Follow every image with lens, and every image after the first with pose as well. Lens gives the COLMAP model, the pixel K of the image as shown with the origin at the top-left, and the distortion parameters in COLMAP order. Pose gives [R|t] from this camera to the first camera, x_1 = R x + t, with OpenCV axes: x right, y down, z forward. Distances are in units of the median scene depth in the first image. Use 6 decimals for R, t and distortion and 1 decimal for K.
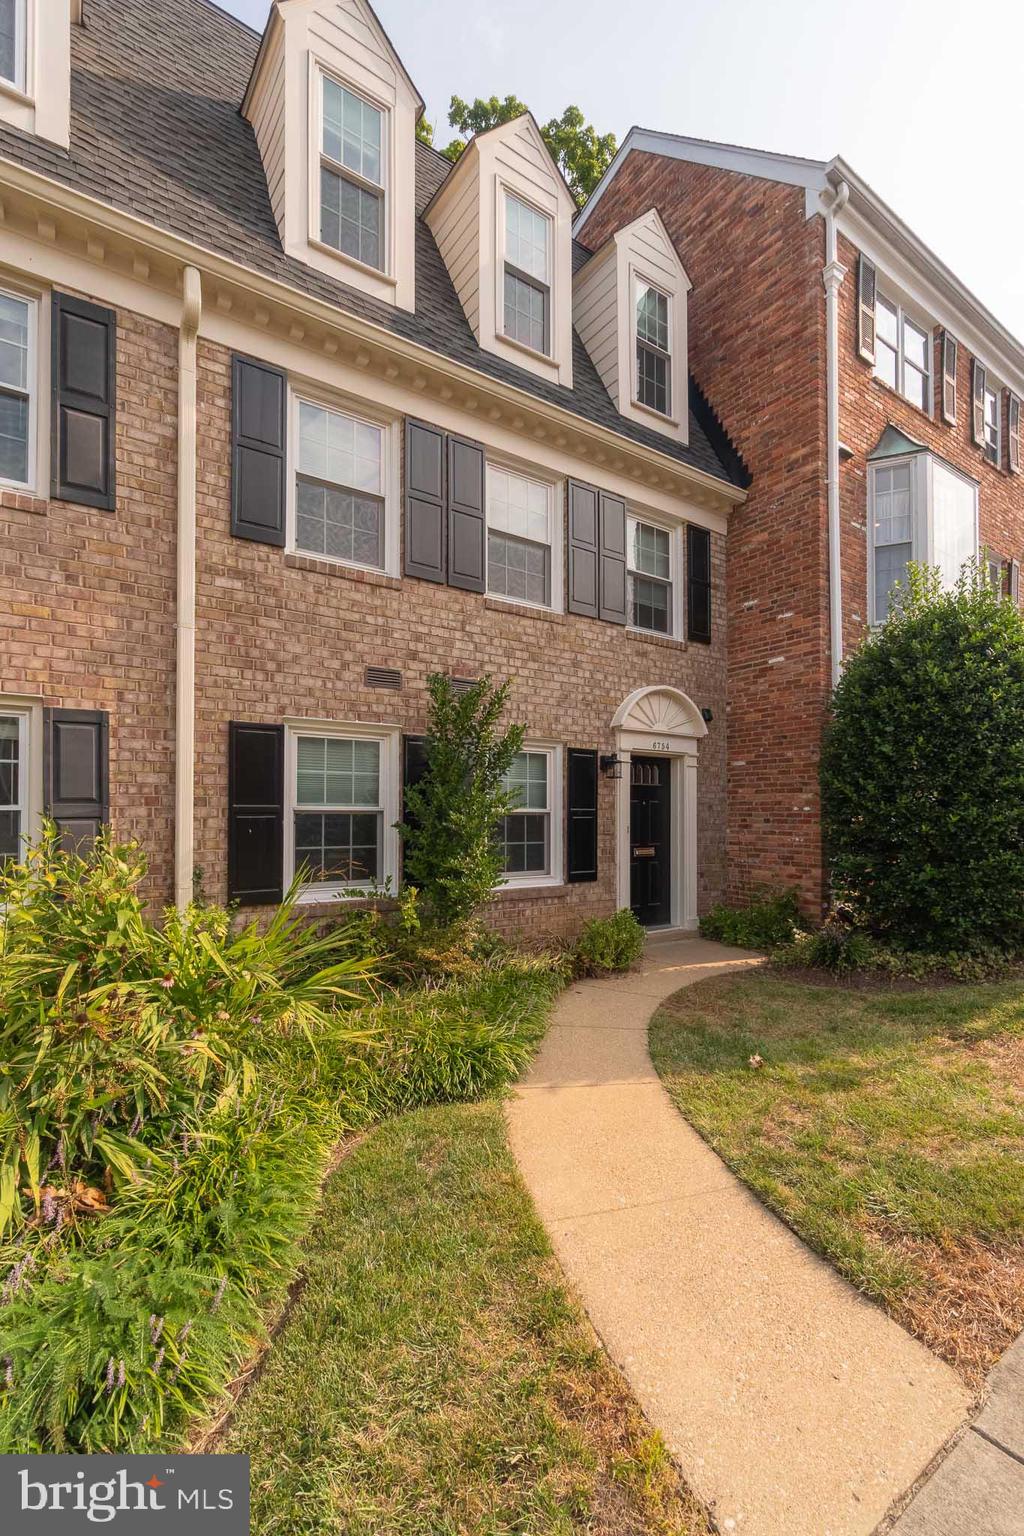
lens RADIAL K [[662.5, 0, 483.9], [0, 662.5, 811.2], [0, 0, 1]] dist [-0.007748, 0.001333]
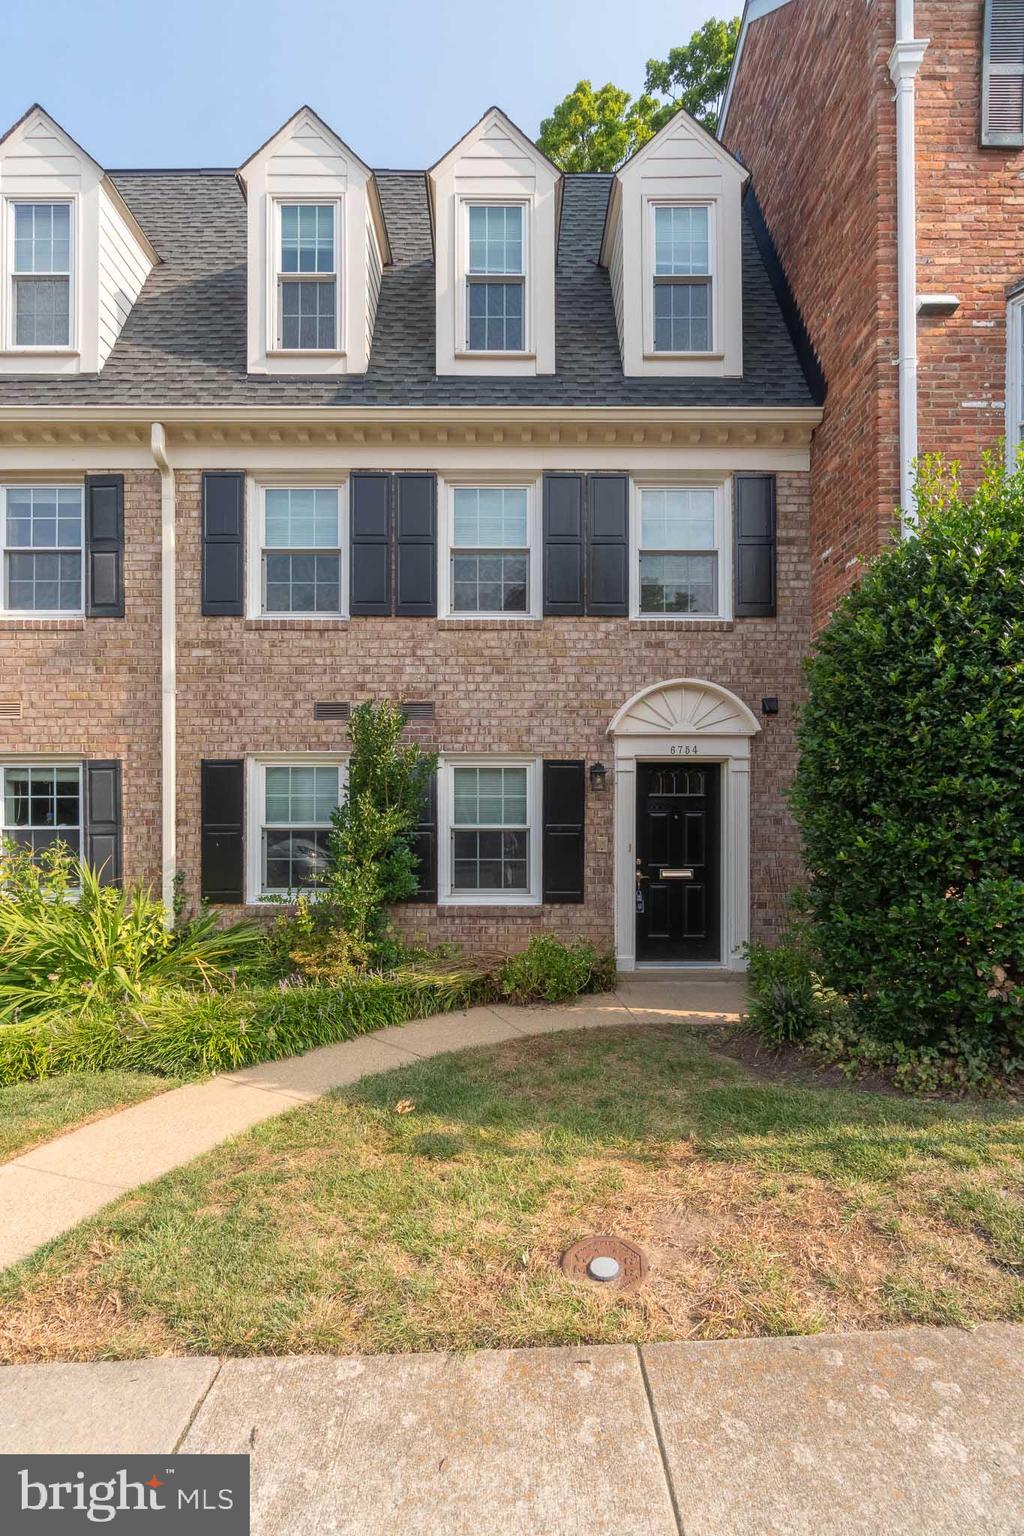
lens RADIAL K [[662.5, 0, 516.6], [0, 662.5, 826.4], [0, 0, 1]] dist [-0.007748, 0.001333]
pose [[0.832295, -0.000371, -0.554333, 0.744467], [0.005670, 0.999953, 0.007844, -0.010705], [0.554304, -0.009672, 0.832258, 0.233423]]
